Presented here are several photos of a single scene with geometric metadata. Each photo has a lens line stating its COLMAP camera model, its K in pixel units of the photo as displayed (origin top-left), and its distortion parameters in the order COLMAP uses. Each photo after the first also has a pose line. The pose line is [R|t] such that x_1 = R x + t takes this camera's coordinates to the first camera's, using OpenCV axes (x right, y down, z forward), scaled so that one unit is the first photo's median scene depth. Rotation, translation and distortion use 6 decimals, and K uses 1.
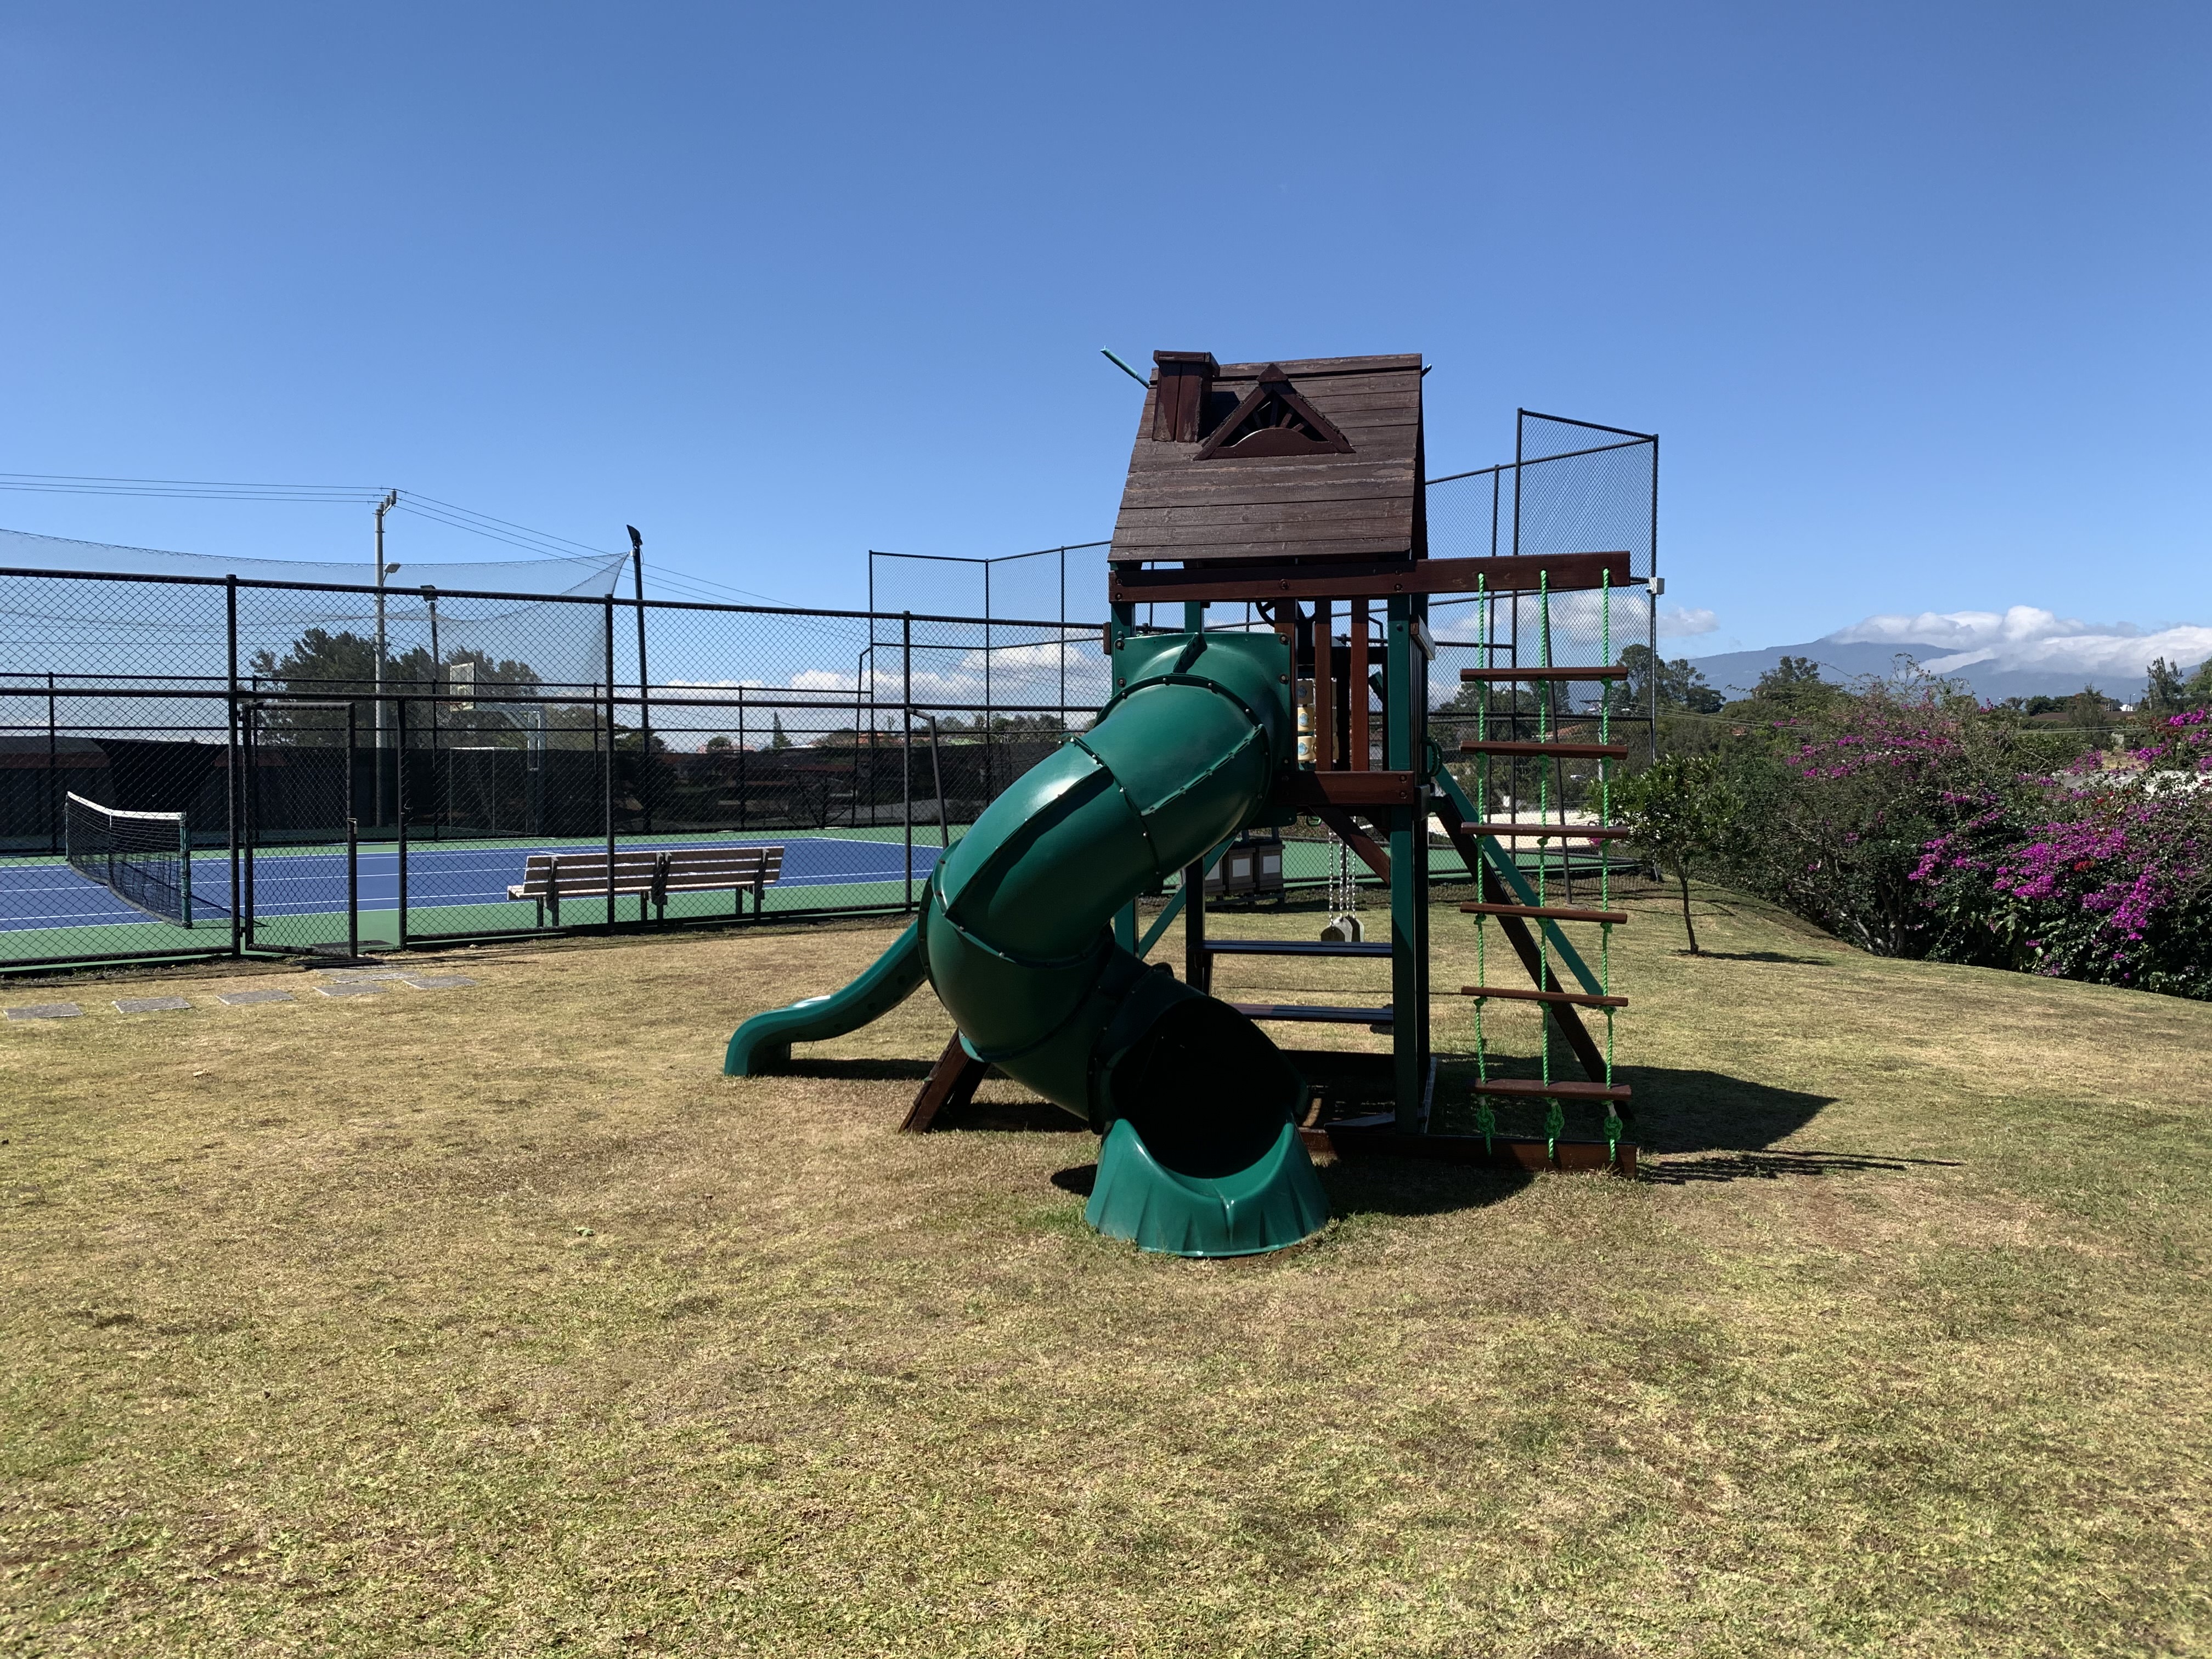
lens RADIAL K [[1675.9, 0, 1114.8], [0, 1675.9, 782.0], [0, 0, 1]] dist [0.045553, -0.045929]
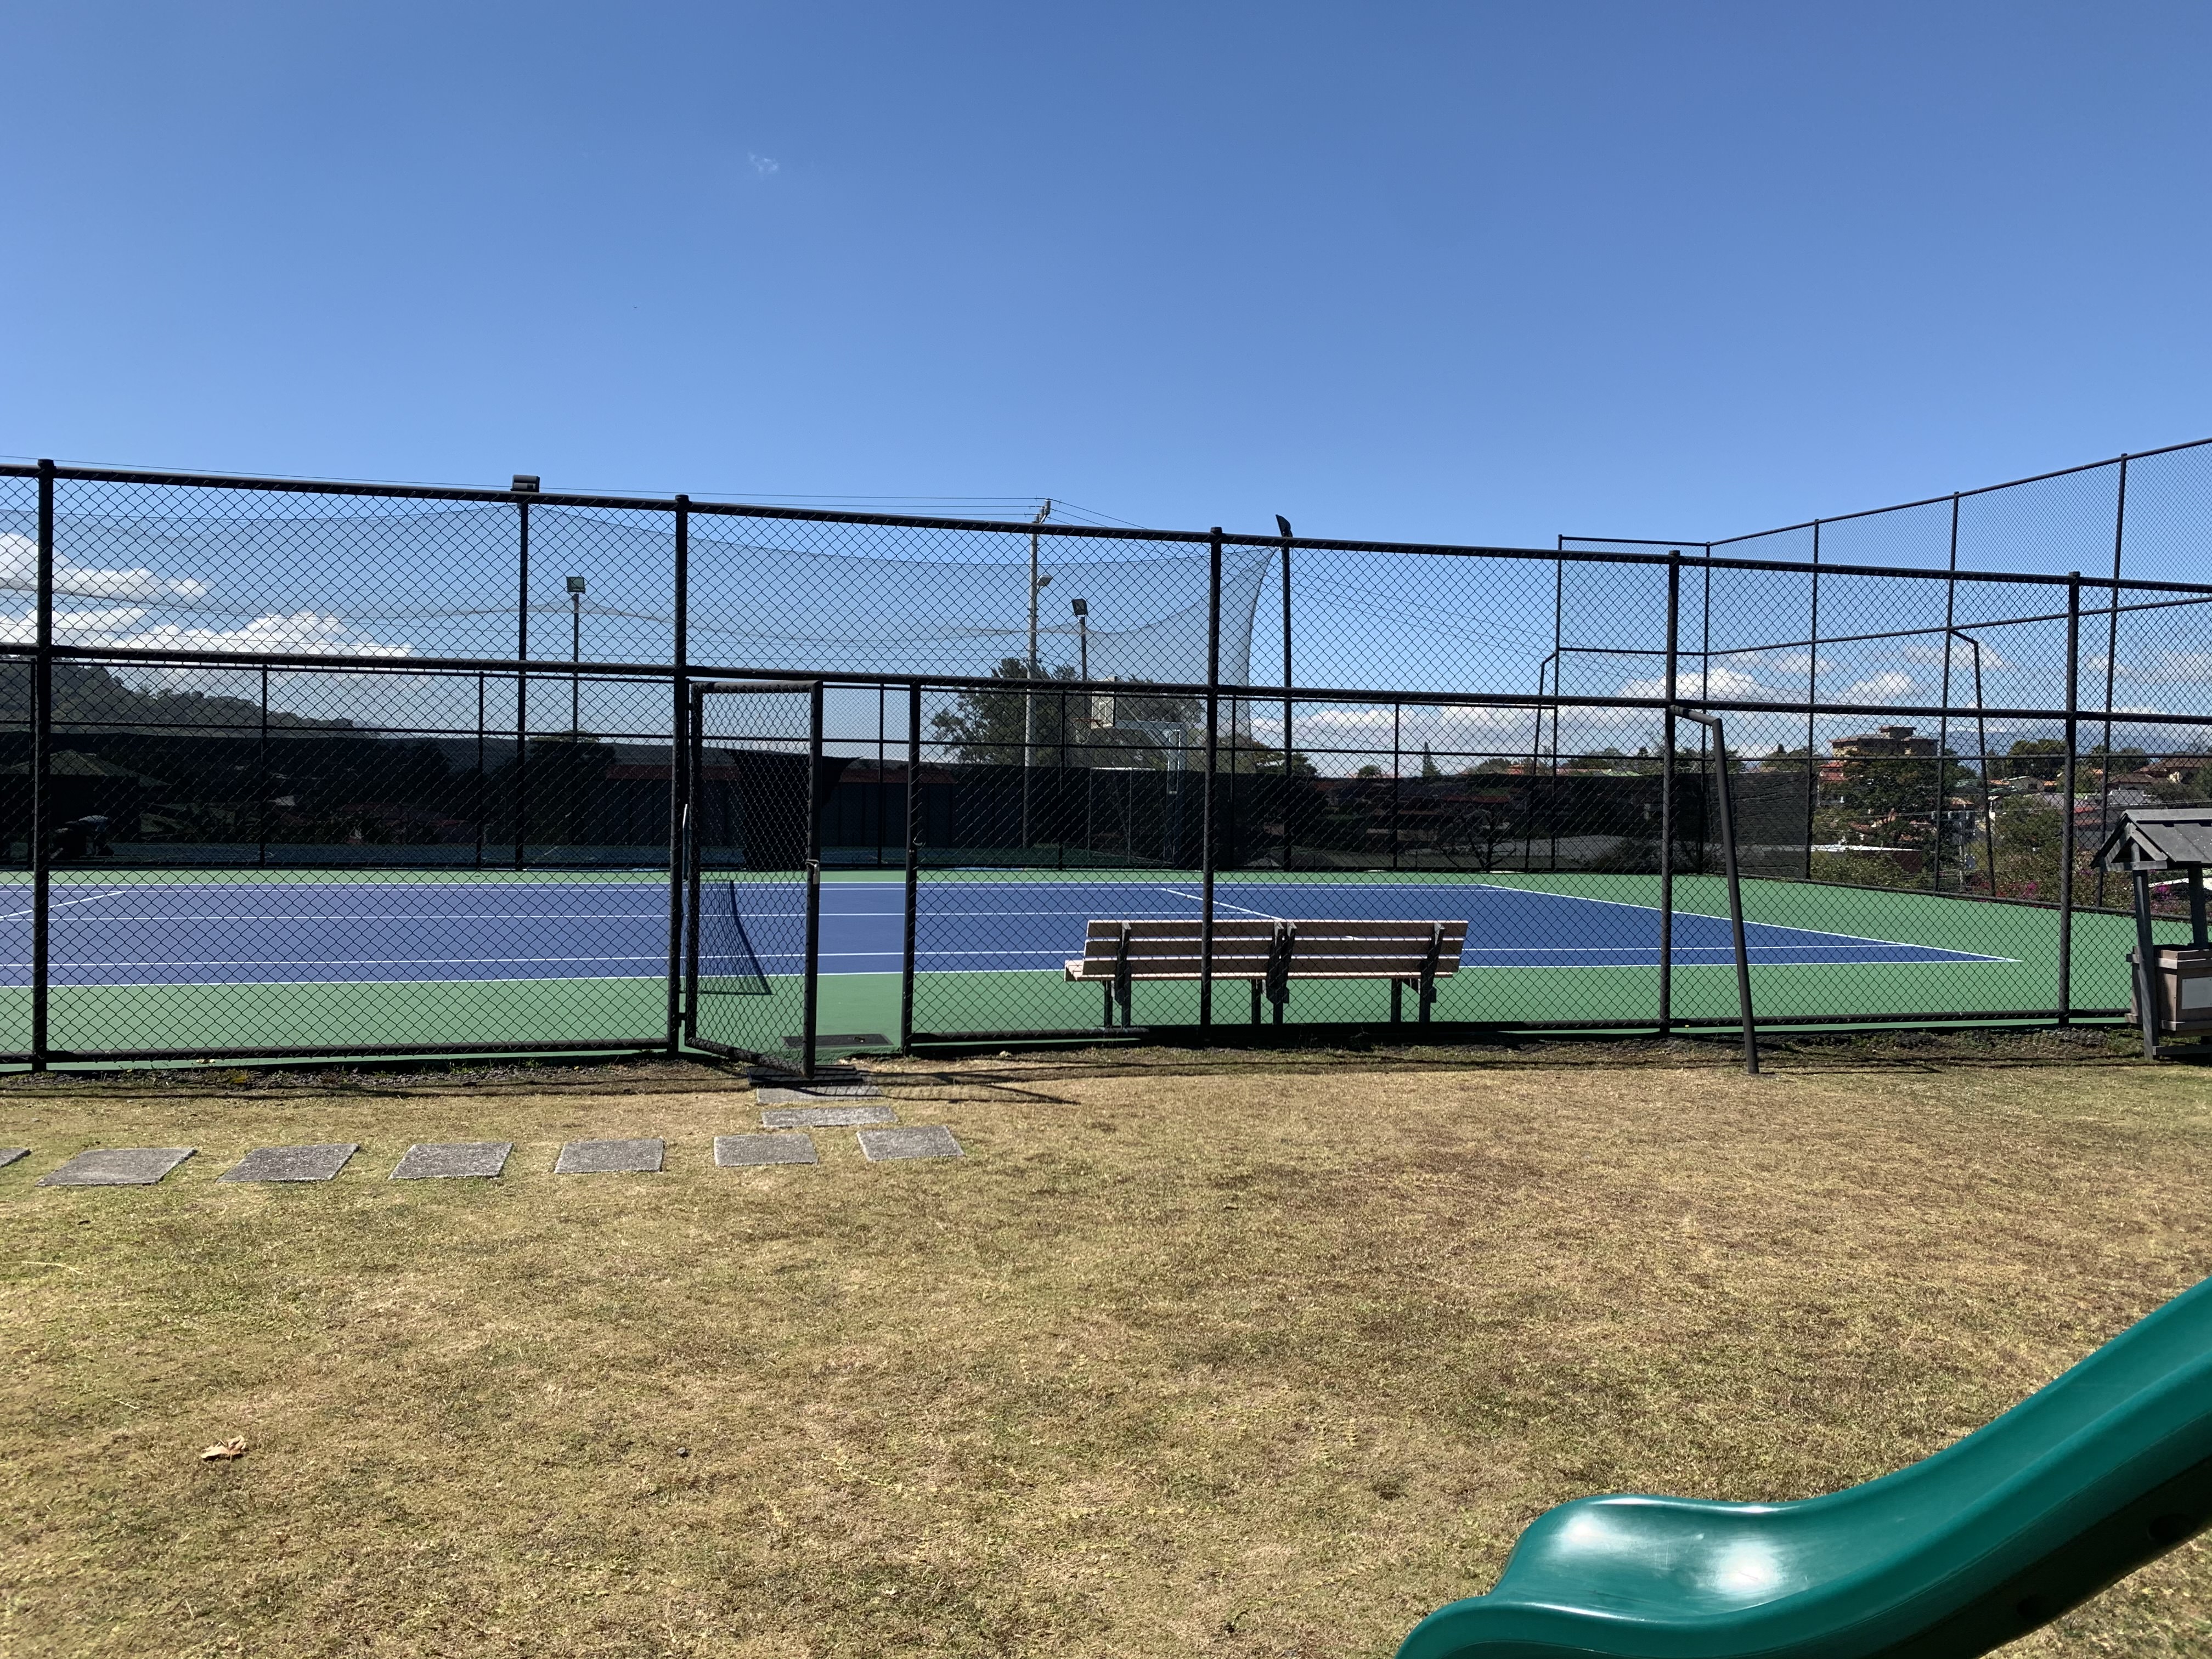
lens RADIAL K [[1675.9, 0, 1114.8], [0, 1675.9, 782.0], [0, 0, 1]] dist [0.045553, -0.045929]
pose [[0.927953, 0.022306, -0.372028, -0.089433], [-0.028858, 0.999511, -0.012053, -0.003096], [0.371577, 0.021921, 0.928143, 0.373157]]
